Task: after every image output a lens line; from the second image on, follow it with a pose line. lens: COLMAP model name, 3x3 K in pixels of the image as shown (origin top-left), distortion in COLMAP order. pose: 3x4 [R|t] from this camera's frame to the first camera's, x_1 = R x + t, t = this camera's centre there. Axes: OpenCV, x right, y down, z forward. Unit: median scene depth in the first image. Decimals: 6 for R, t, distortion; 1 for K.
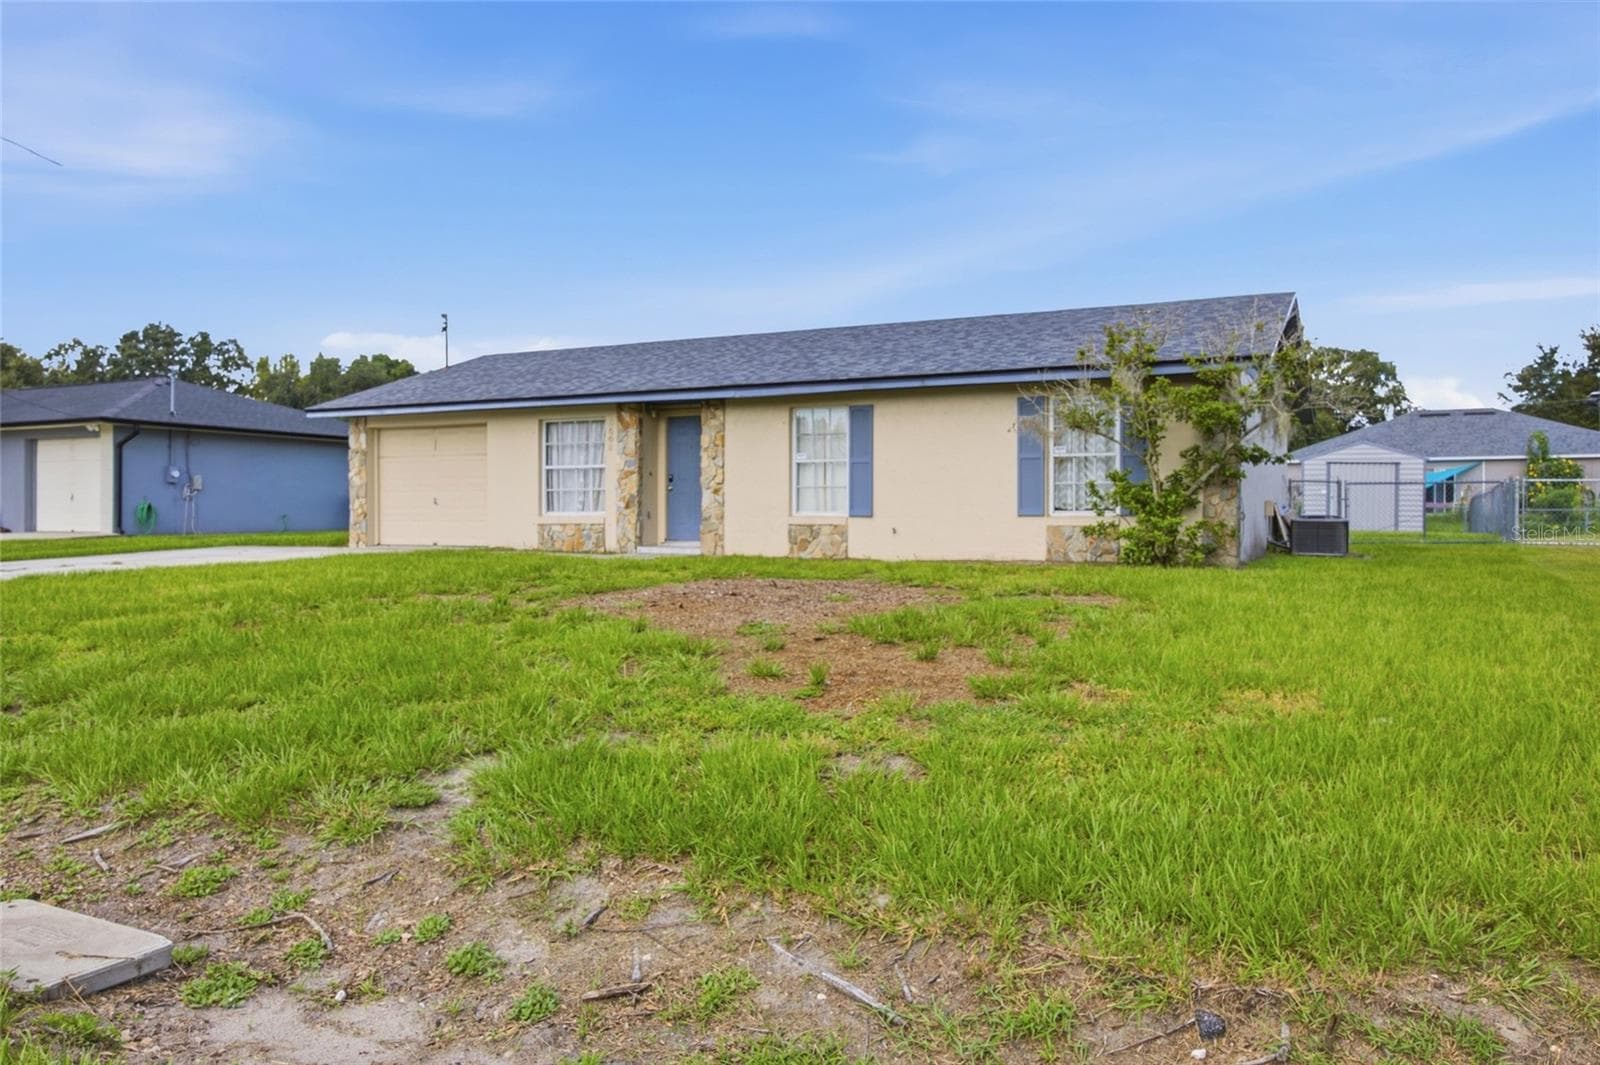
lens RADIAL K [[1147.0, 0, 800.0], [0, 1147.0, 532.5], [0, 0, 1]] dist [0.000355, 0.000463]
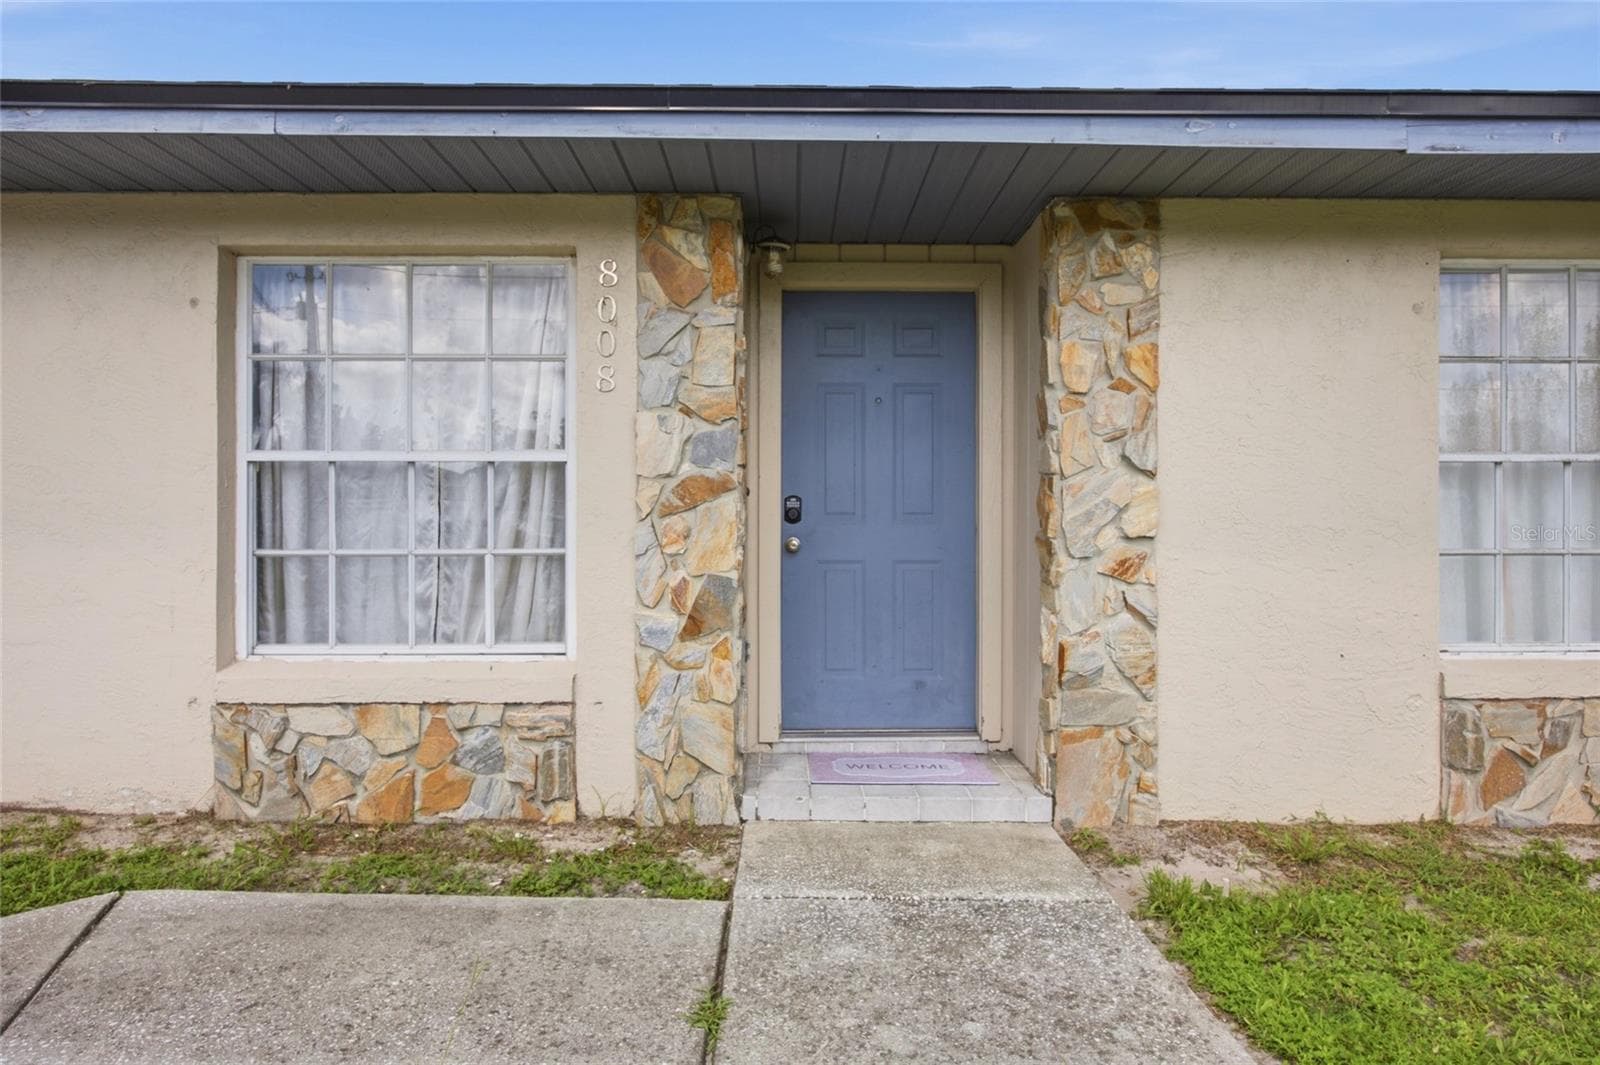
lens RADIAL K [[858.9, 0, 800.0], [0, 858.9, 532.5], [0, 0, 1]] dist [-0.004646, -0.000550]
pose [[0.884760, -0.002301, 0.466040, -0.223346], [0.007483, 0.999929, -0.009269, -0.042538], [-0.465986, 0.011688, 0.884715, 0.867371]]
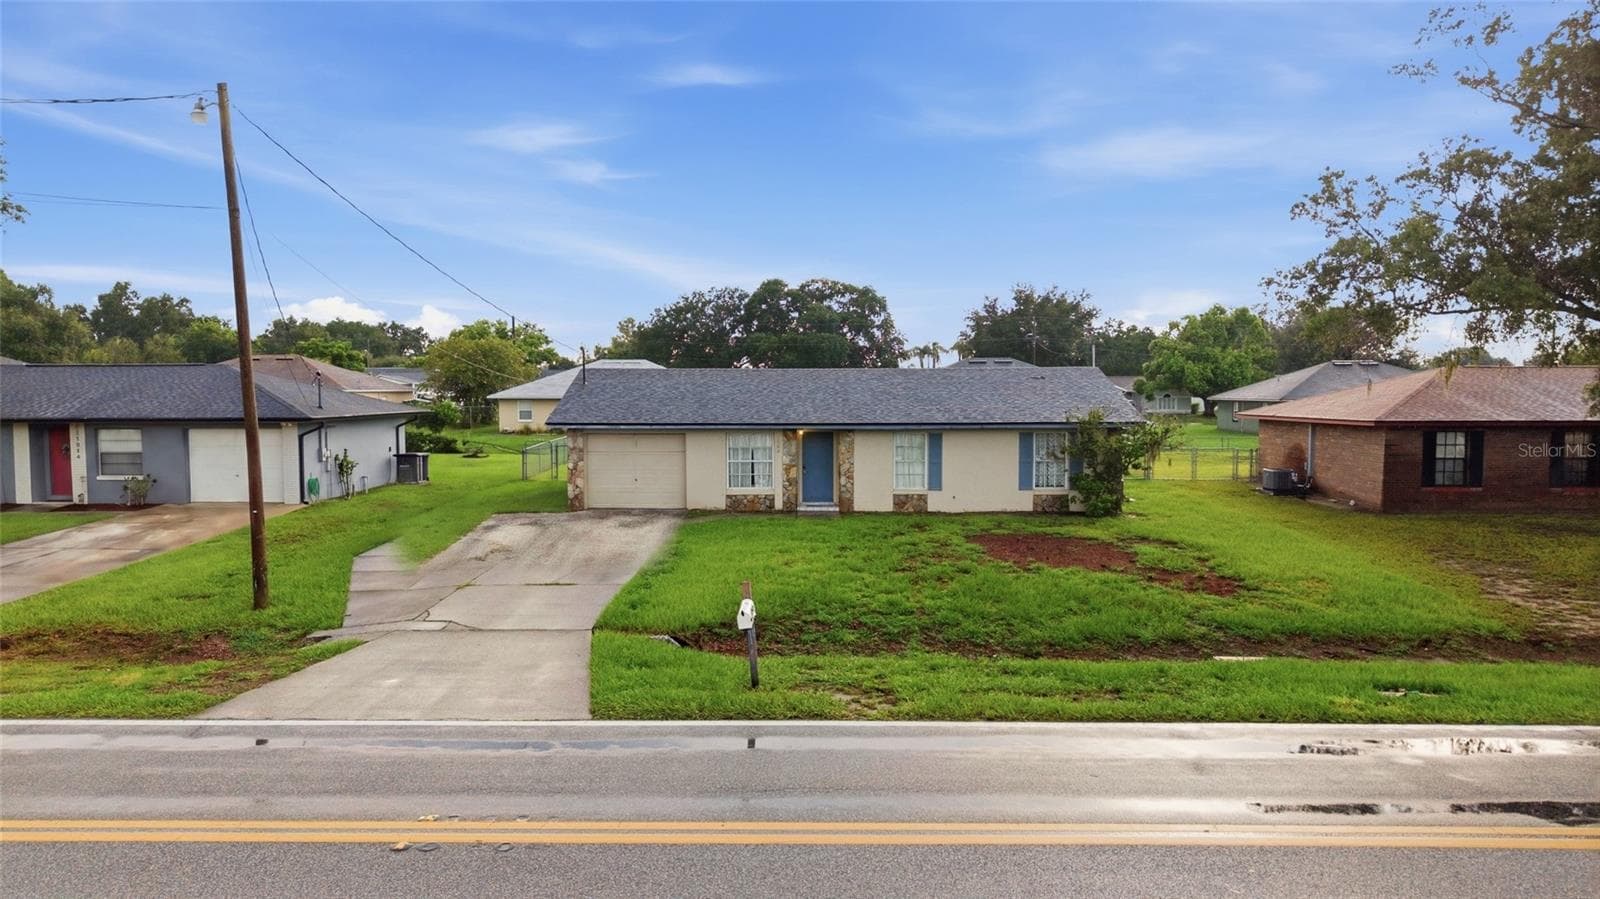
lens RADIAL K [[1057.4, 0, 800.0], [0, 1057.4, 449.5], [0, 0, 1]] dist [0.088387, -0.001185]
pose [[0.889970, -0.027720, 0.455177, -0.912083], [0.009411, 0.999055, 0.042440, -0.151772], [-0.455923, -0.033486, 0.889389, -0.466734]]
